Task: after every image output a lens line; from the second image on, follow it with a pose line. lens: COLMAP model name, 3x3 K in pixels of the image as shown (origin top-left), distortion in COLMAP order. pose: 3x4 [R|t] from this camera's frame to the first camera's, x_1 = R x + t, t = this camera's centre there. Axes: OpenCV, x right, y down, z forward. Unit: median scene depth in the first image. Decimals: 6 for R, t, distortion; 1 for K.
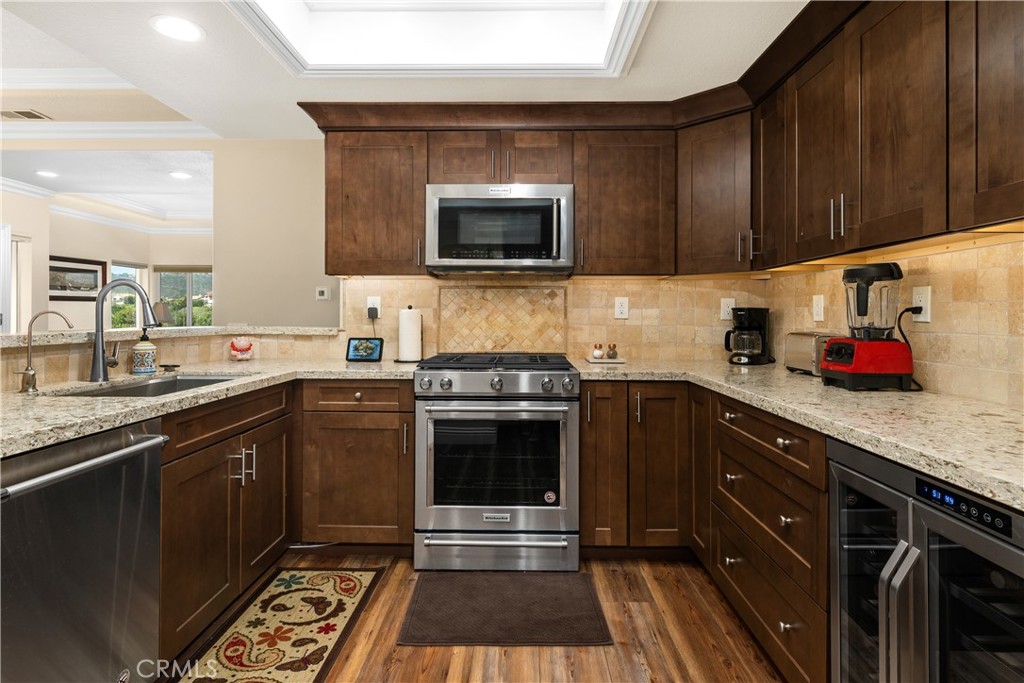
lens RADIAL K [[530.4, 0, 489.2], [0, 530.4, 318.6], [0, 0, 1]] dist [0.002112, -0.001410]
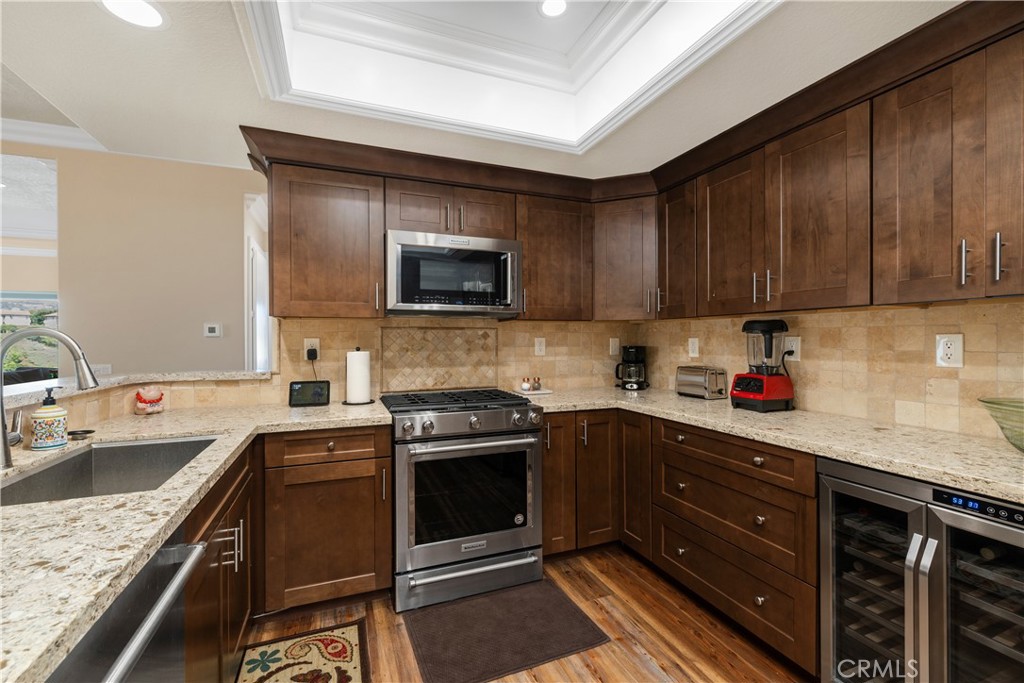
lens RADIAL K [[441.0, 0, 471.4], [0, 441.0, 342.2], [0, 0, 1]] dist [0.001114, -0.000755]
pose [[0.921956, -0.012917, 0.387078, -0.334638], [0.010498, 0.999910, 0.008363, -0.047660], [-0.387151, -0.003647, 0.922009, 0.177606]]
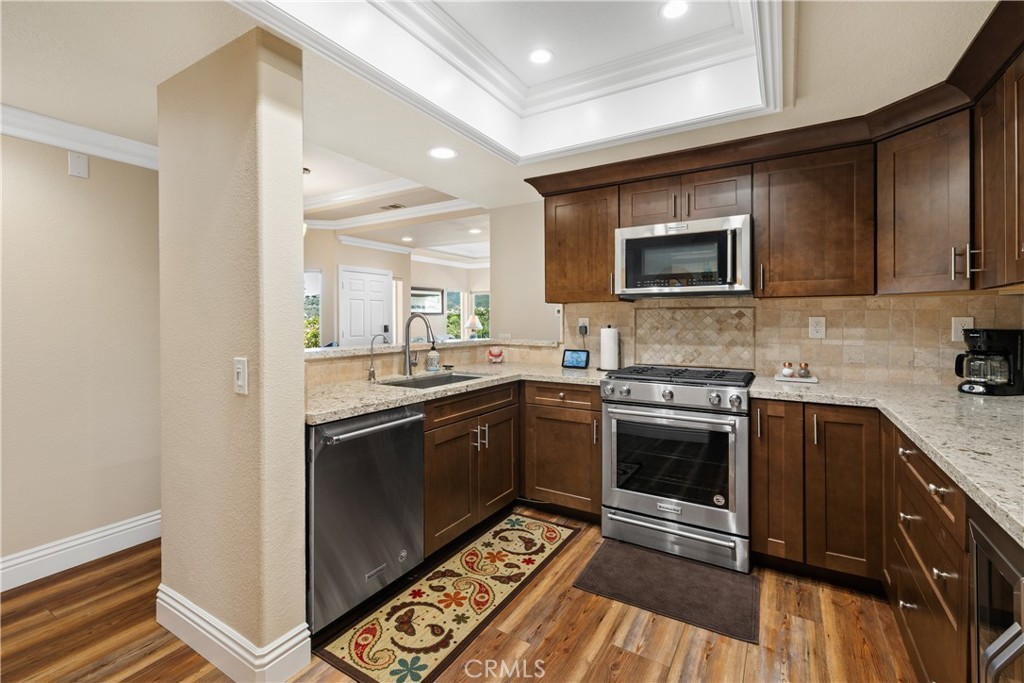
lens RADIAL K [[441.0, 0, 495.8], [0, 441.0, 323.9], [0, 0, 1]] dist [0.001114, -0.000755]
pose [[0.858600, -0.003548, -0.512634, 0.187747], [0.007234, 0.999960, 0.005195, -0.042511], [0.512596, -0.008169, 0.858591, -0.034163]]
